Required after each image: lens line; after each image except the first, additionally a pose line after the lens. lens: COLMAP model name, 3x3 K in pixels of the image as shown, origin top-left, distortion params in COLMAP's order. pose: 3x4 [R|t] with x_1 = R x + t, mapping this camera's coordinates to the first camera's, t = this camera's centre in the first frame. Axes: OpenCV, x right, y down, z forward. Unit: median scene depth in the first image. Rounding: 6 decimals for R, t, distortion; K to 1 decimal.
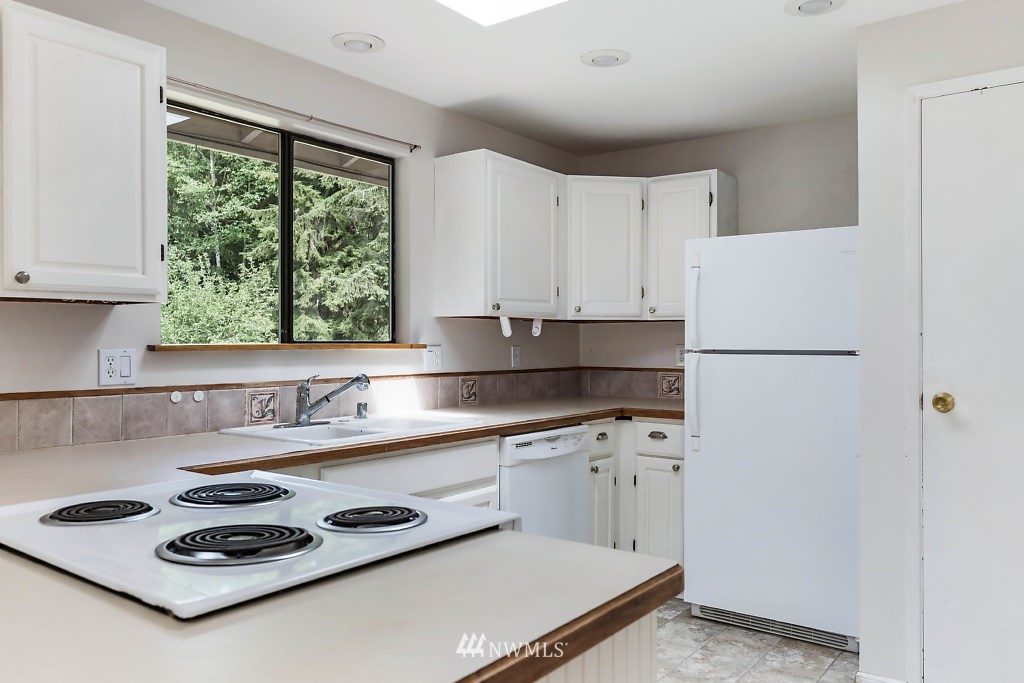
lens RADIAL K [[782.1, 0, 511.1], [0, 782.1, 340.5], [0, 0, 1]] dist [0.003577, -0.003512]
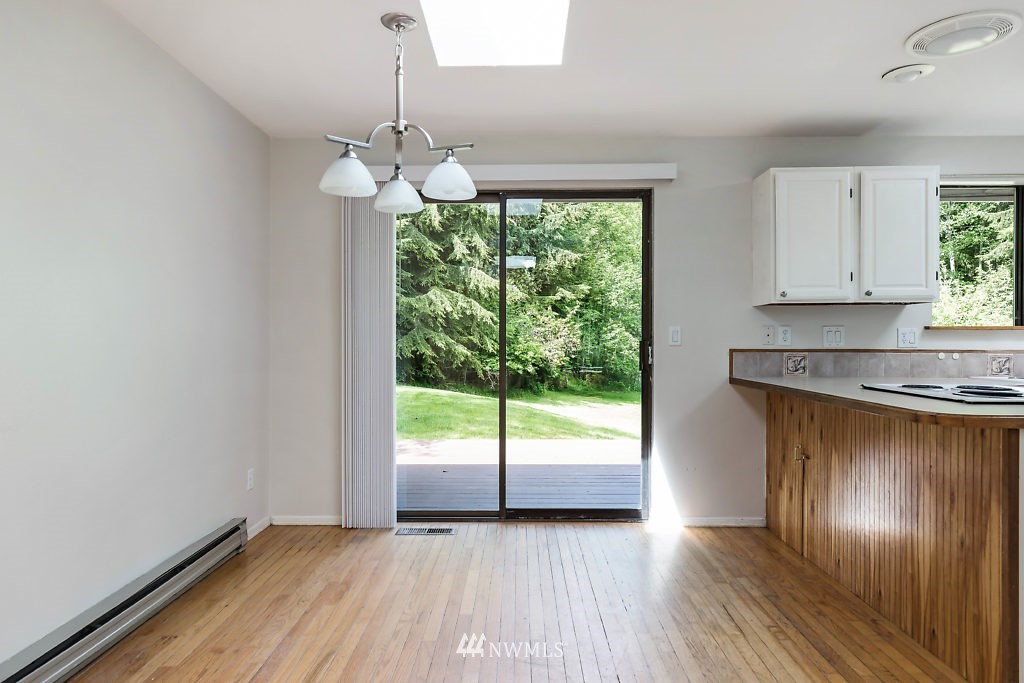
lens RADIAL K [[683.3, 0, 510.2], [0, 683.3, 341.8], [0, 0, 1]] dist [0.025690, 0.000172]
pose [[0.602206, 0.002518, -0.798337, 0.038962], [-0.001575, 0.999997, 0.001967, 0.006810], [0.798339, 0.000073, 0.602208, -0.122069]]
